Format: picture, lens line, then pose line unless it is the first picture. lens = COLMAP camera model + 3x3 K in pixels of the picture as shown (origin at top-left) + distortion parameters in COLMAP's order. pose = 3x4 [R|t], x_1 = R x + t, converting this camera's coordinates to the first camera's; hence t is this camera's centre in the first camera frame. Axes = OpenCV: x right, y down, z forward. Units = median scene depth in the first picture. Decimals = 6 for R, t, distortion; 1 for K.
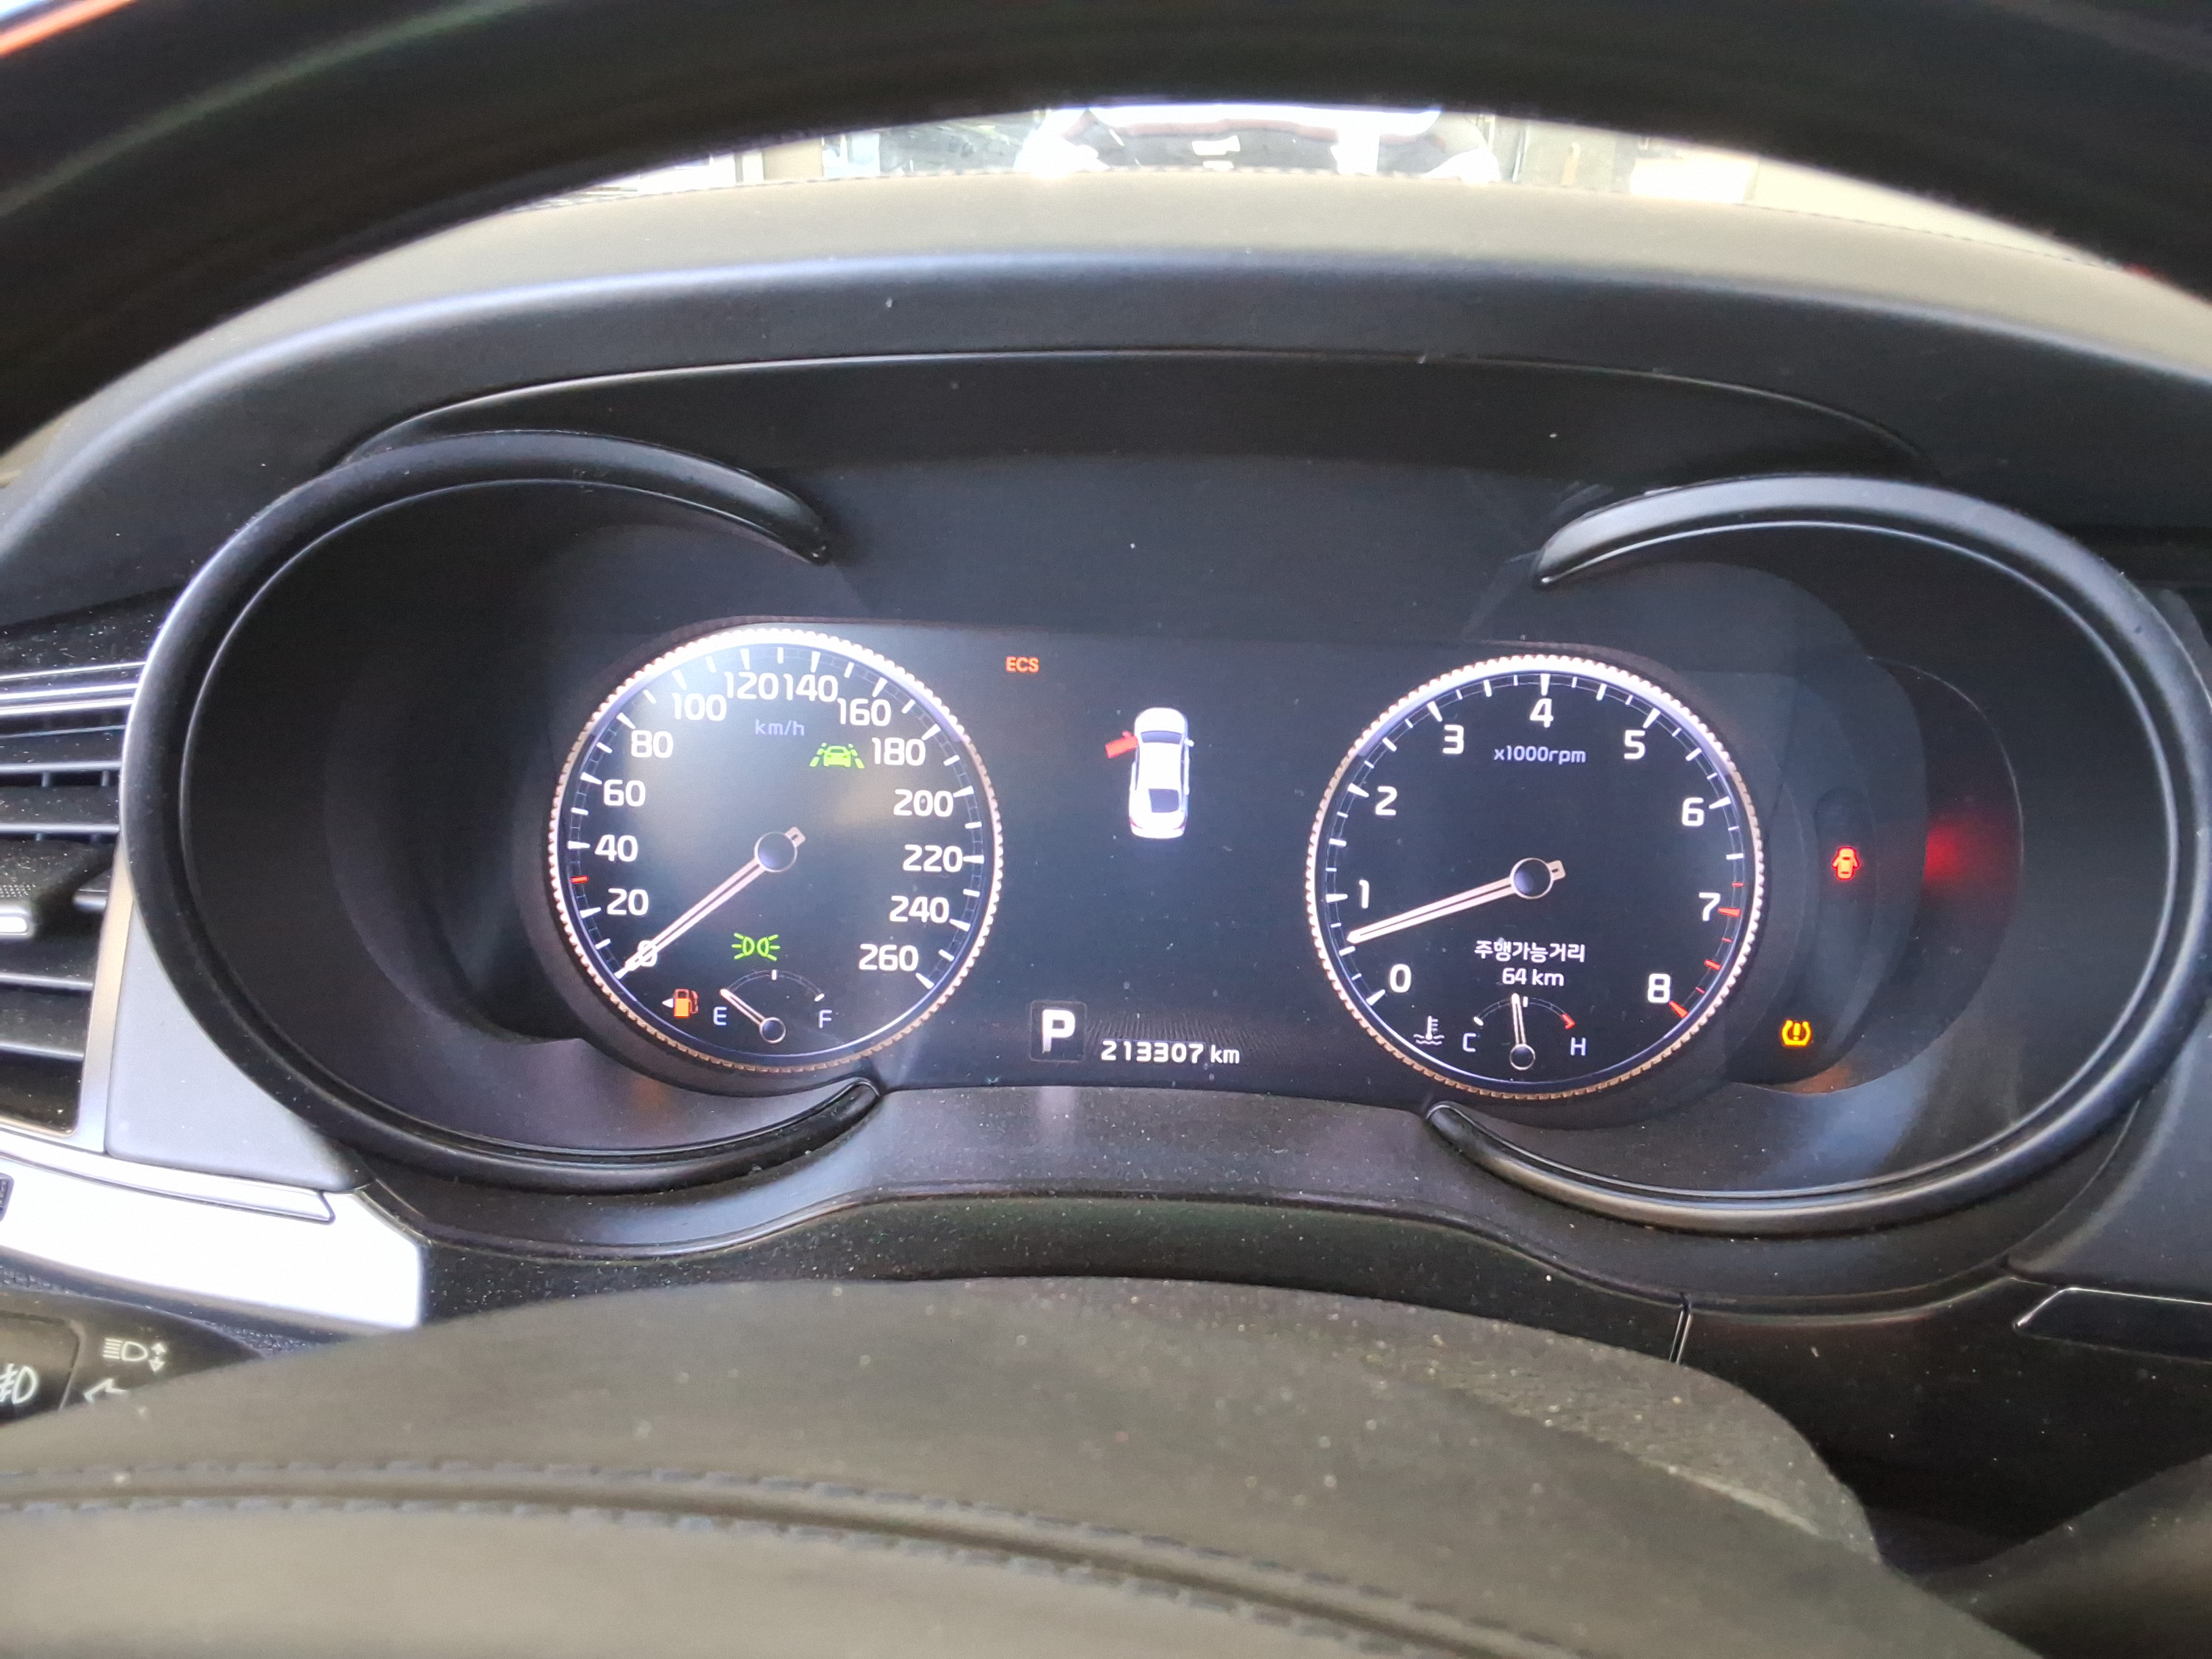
lens RADIAL K [[1793.3, 0, 1113.0], [0, 1793.3, 831.0], [0, 0, 1]] dist [0.133547, -0.240911]
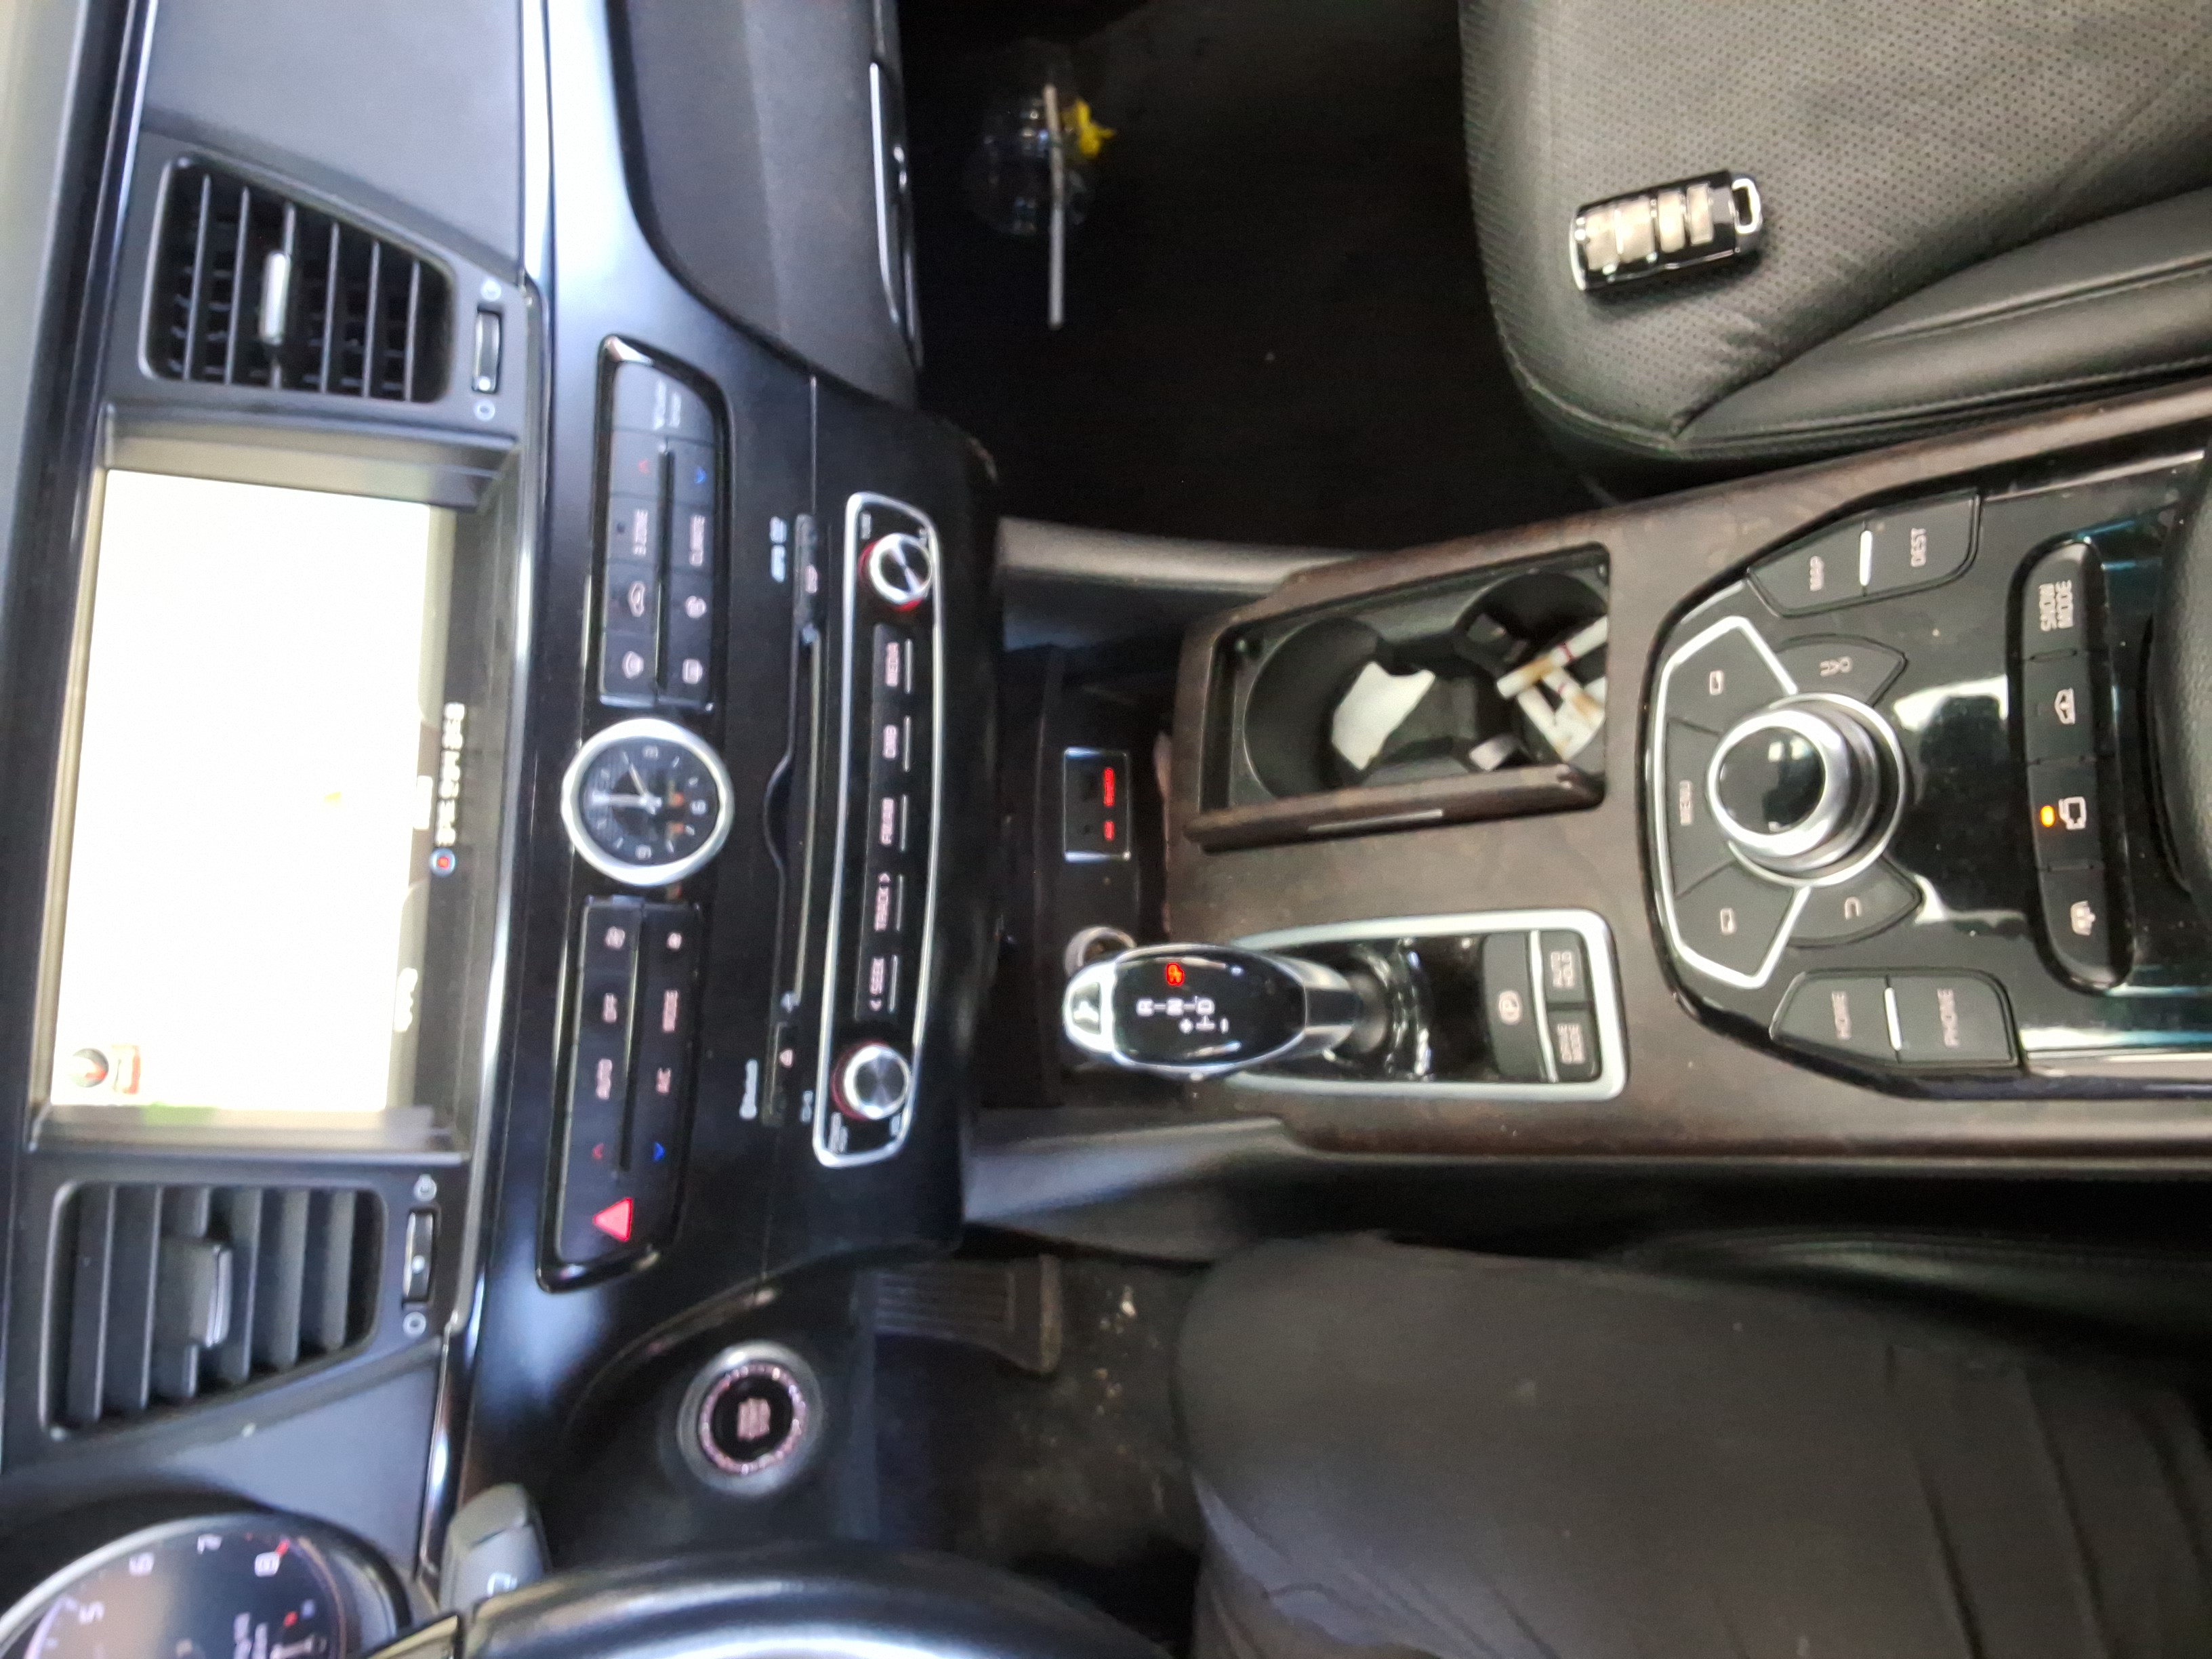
lens RADIAL K [[1793.3, 0, 1113.0], [0, 1793.3, 831.0], [0, 0, 1]] dist [0.133547, -0.240911]
pose [[-0.034320, -0.993365, 0.109763, 0.728751], [0.886579, 0.020432, 0.462126, -0.004283], [-0.461303, 0.113174, 0.879995, -0.769793]]
